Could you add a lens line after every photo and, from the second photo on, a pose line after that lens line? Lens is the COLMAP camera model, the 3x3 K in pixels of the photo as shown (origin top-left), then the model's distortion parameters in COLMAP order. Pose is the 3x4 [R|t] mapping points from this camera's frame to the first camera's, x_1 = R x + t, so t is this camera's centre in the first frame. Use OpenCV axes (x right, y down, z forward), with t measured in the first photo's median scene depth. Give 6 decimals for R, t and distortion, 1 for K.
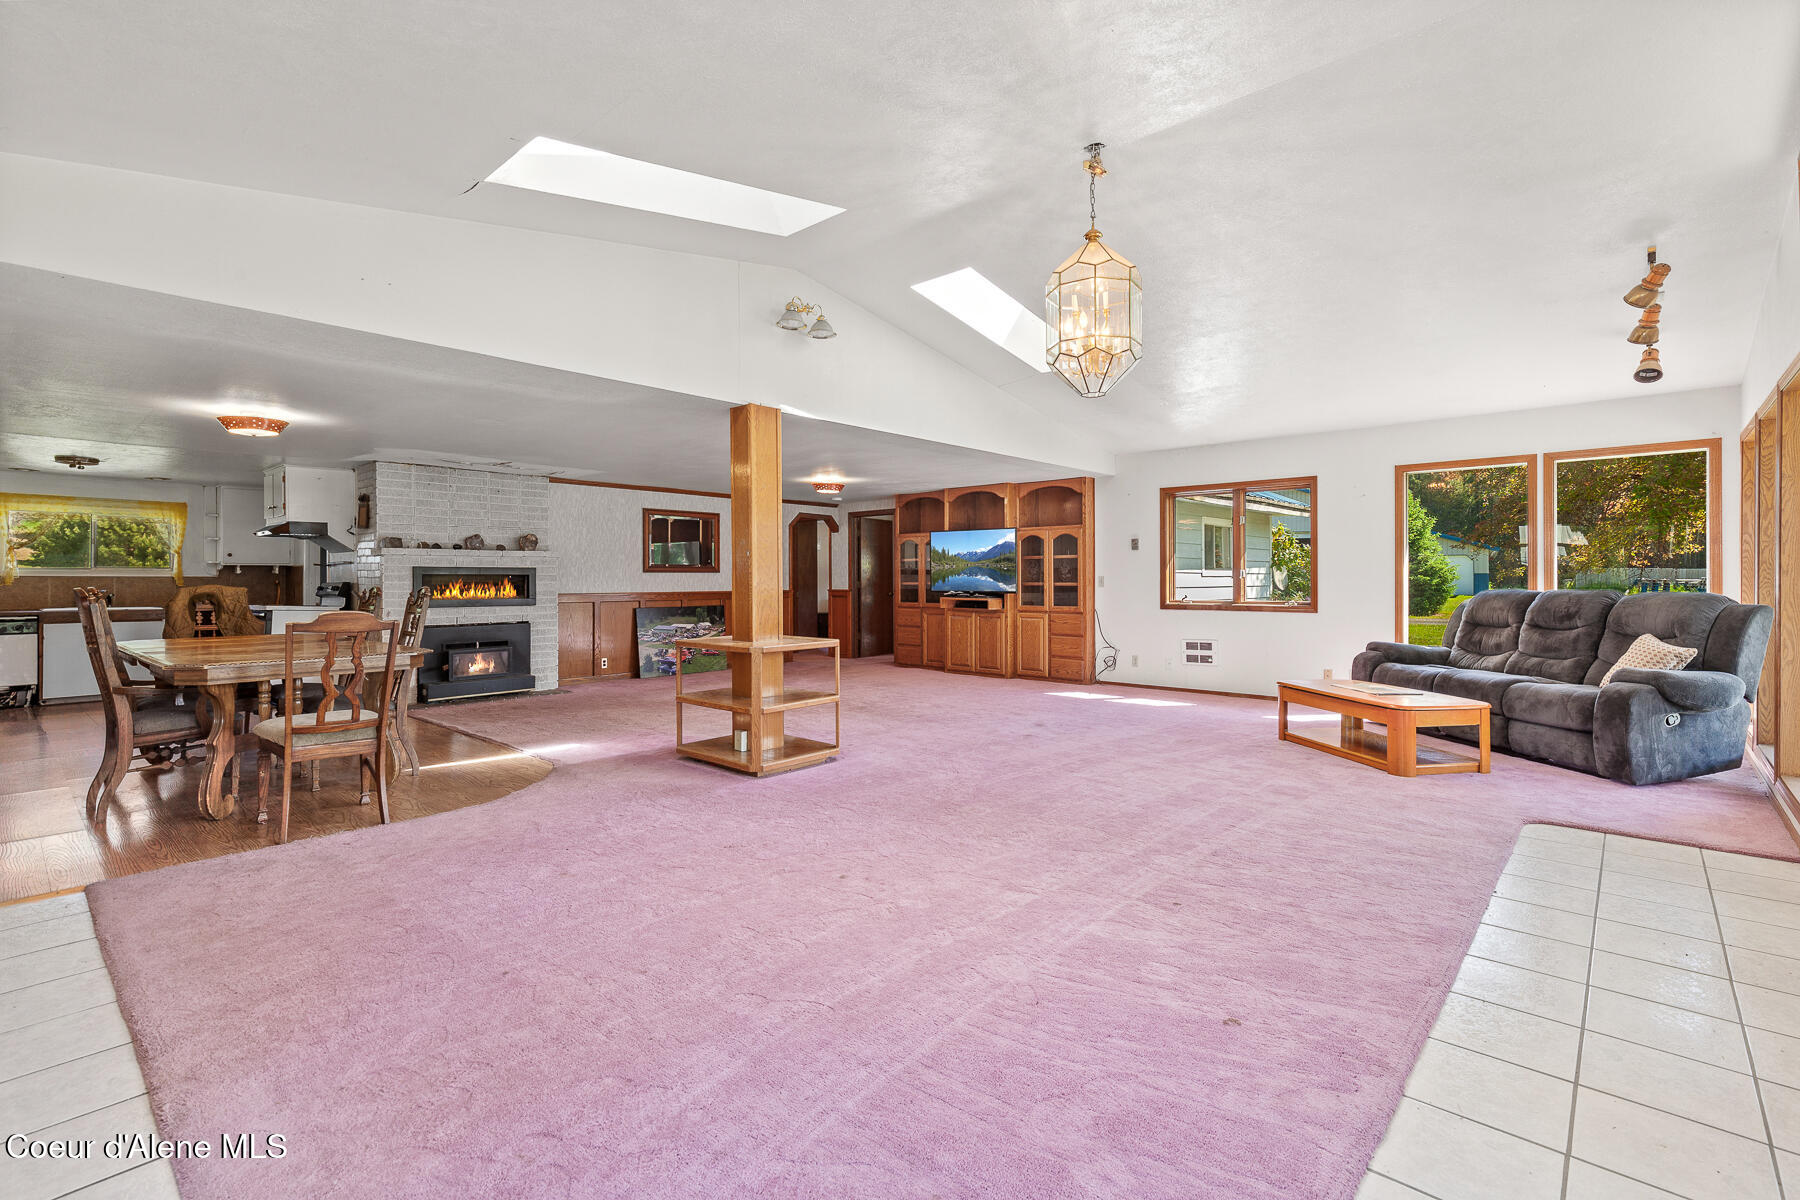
lens RADIAL K [[820.4, 0, 913.6], [0, 820.4, 576.4], [0, 0, 1]] dist [-0.000185, 0.000752]
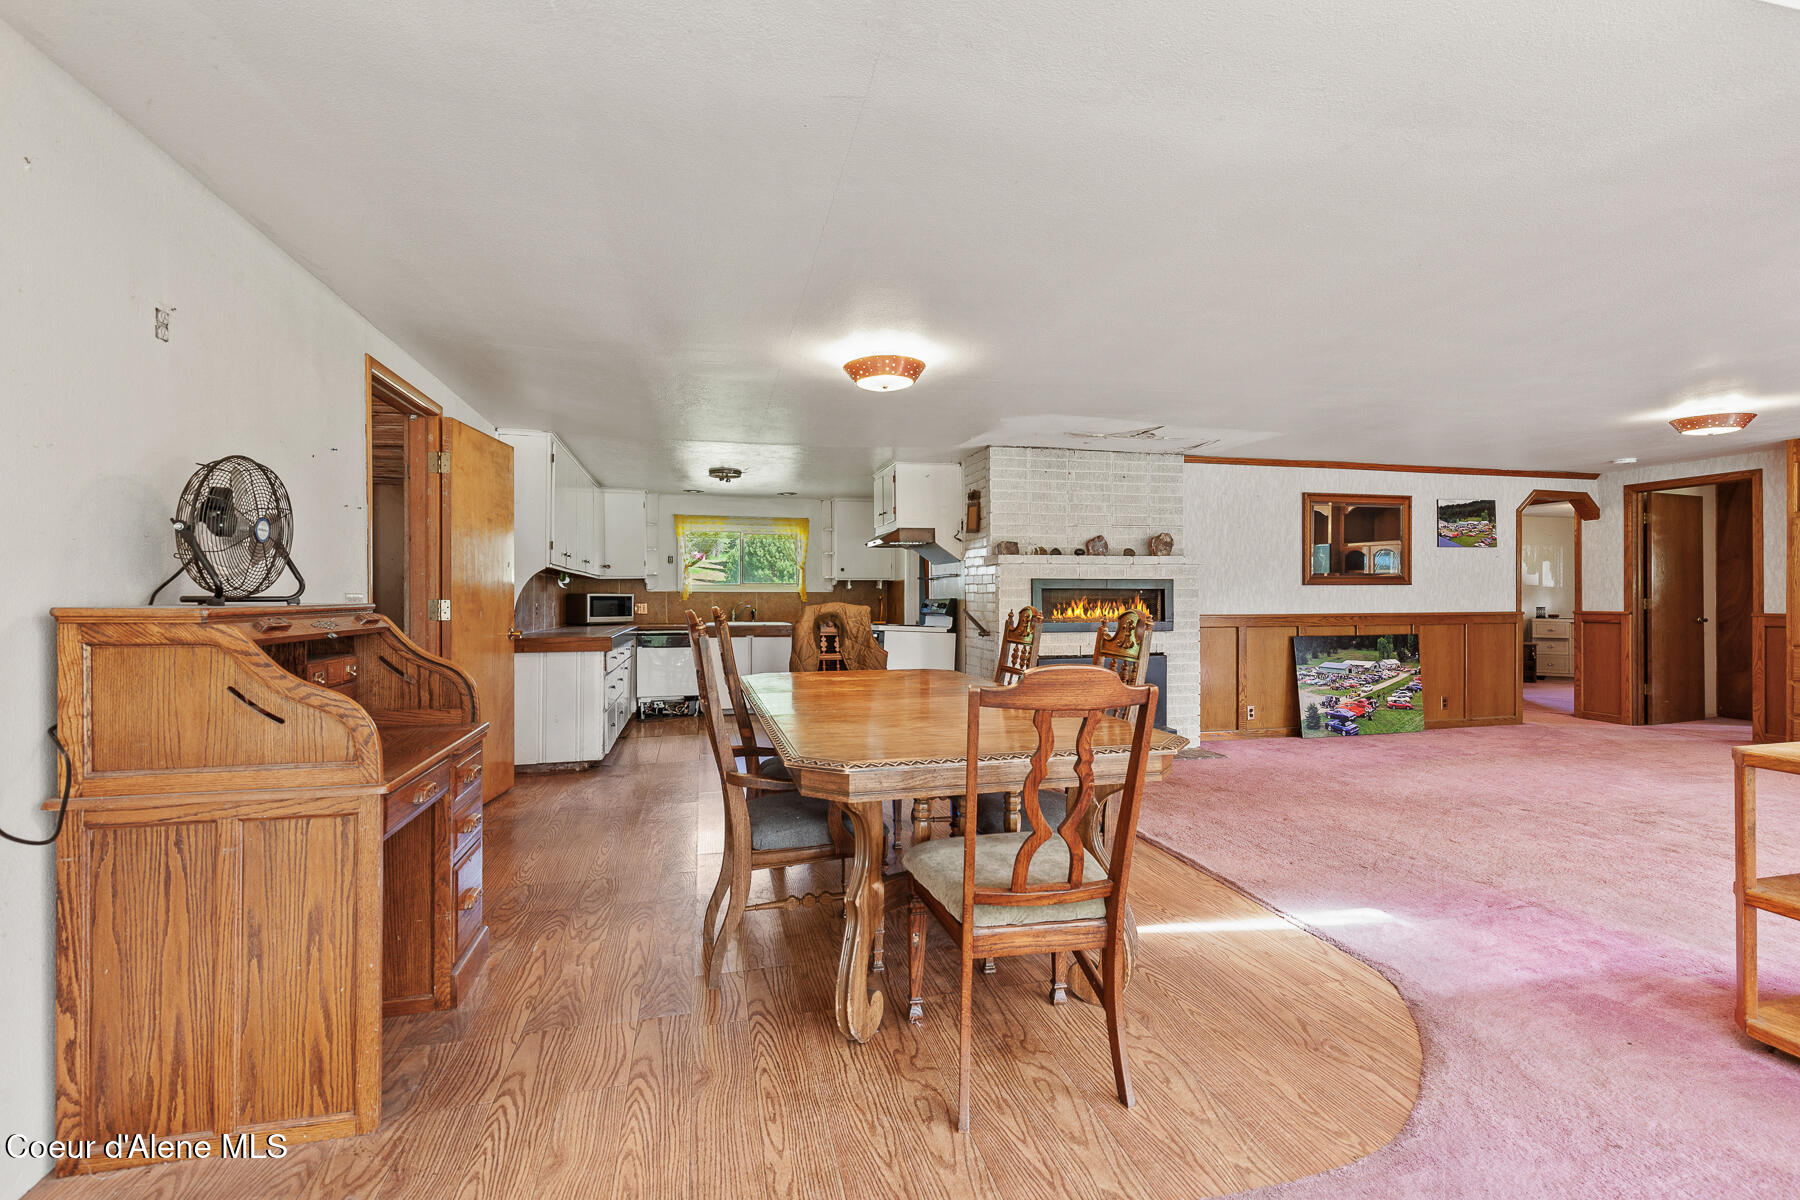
lens RADIAL K [[820.4, 0, 898.4], [0, 820.4, 594.3], [0, 0, 1]] dist [-0.000185, 0.000752]
pose [[0.817686, -0.000318, -0.575665, -0.248501], [0.002274, 0.999994, 0.002678, 0.000399], [0.575661, -0.003499, 0.817681, 0.275766]]
